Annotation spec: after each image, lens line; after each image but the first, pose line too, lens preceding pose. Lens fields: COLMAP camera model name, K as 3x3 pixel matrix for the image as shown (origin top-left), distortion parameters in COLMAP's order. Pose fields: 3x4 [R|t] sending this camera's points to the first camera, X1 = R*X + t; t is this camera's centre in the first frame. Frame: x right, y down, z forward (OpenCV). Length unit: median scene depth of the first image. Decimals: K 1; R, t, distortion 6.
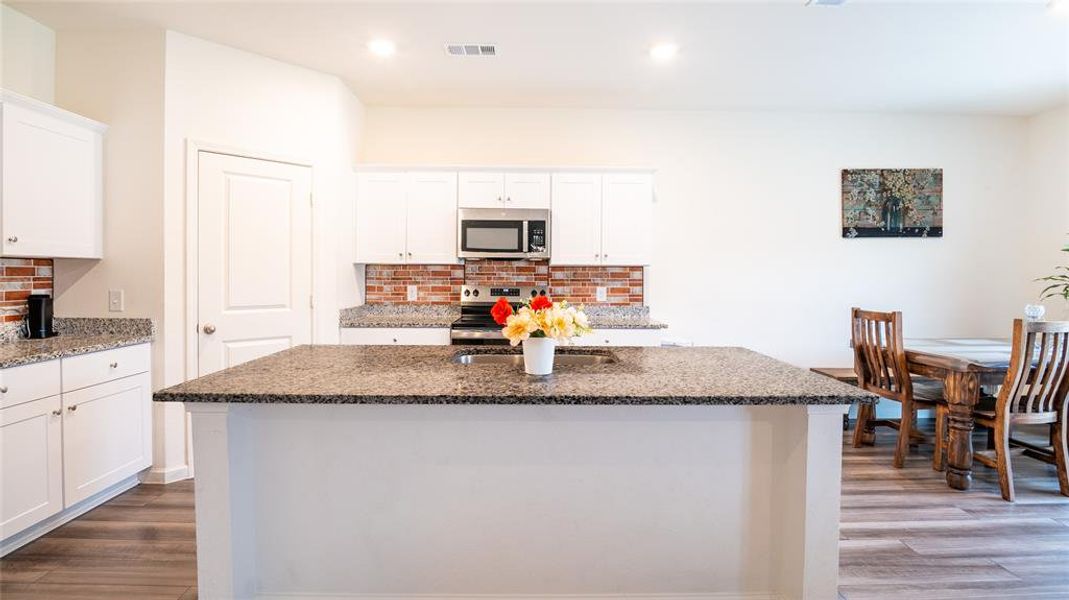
lens RADIAL K [[508.9, 0, 531.2], [0, 508.9, 269.5], [0, 0, 1]] dist [-0.027465, -0.000112]
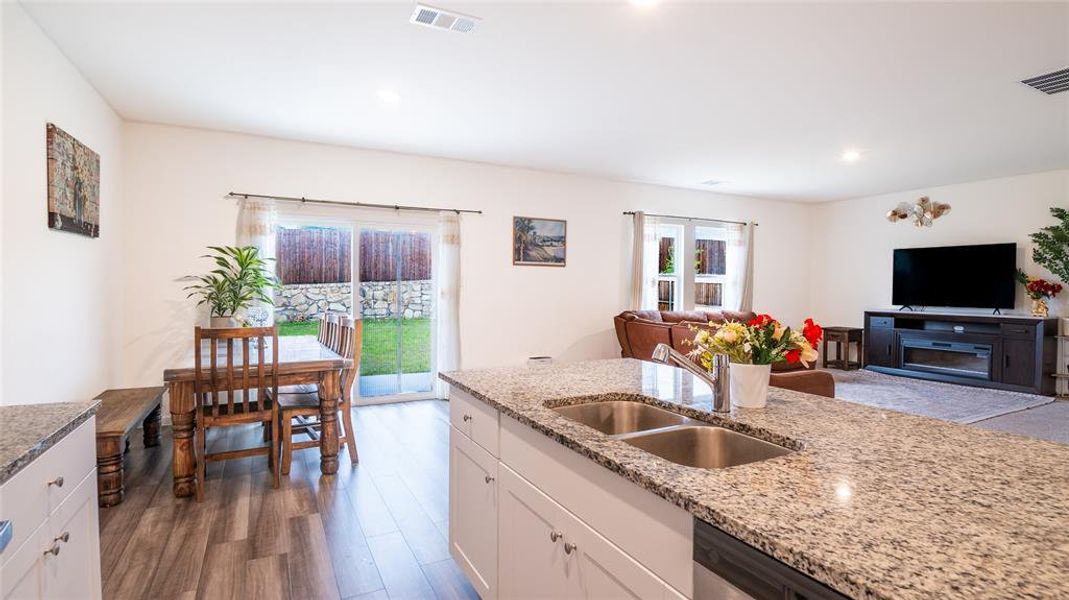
lens RADIAL K [[516.5, 0, 534.8], [0, 516.5, 295.8], [0, 0, 1]] dist [-0.024551, -0.001420]
pose [[-0.452908, -0.030369, 0.891040, -0.257383], [-0.016579, 0.999534, 0.025640, -0.002545], [-0.891403, -0.003160, -0.453200, 0.738004]]
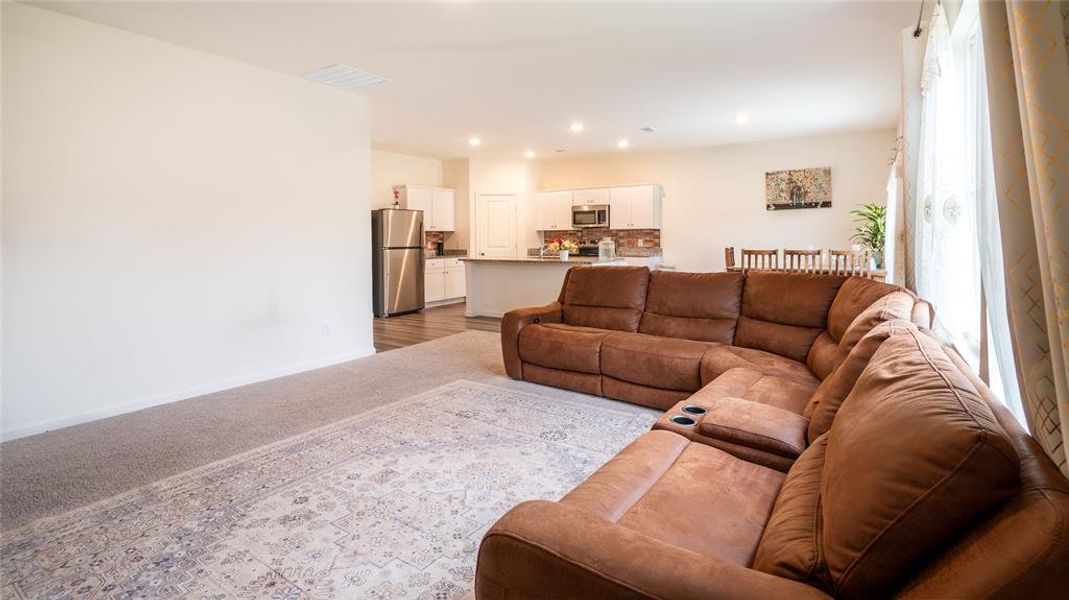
lens RADIAL K [[508.9, 0, 531.2], [0, 508.9, 269.5], [0, 0, 1]] dist [-0.027465, -0.000112]
pose [[0.827925, 0.021031, -0.560444, 0.944966], [0.020067, 0.997546, 0.067078, 0.009051], [0.560479, -0.066782, 0.825471, -0.983253]]
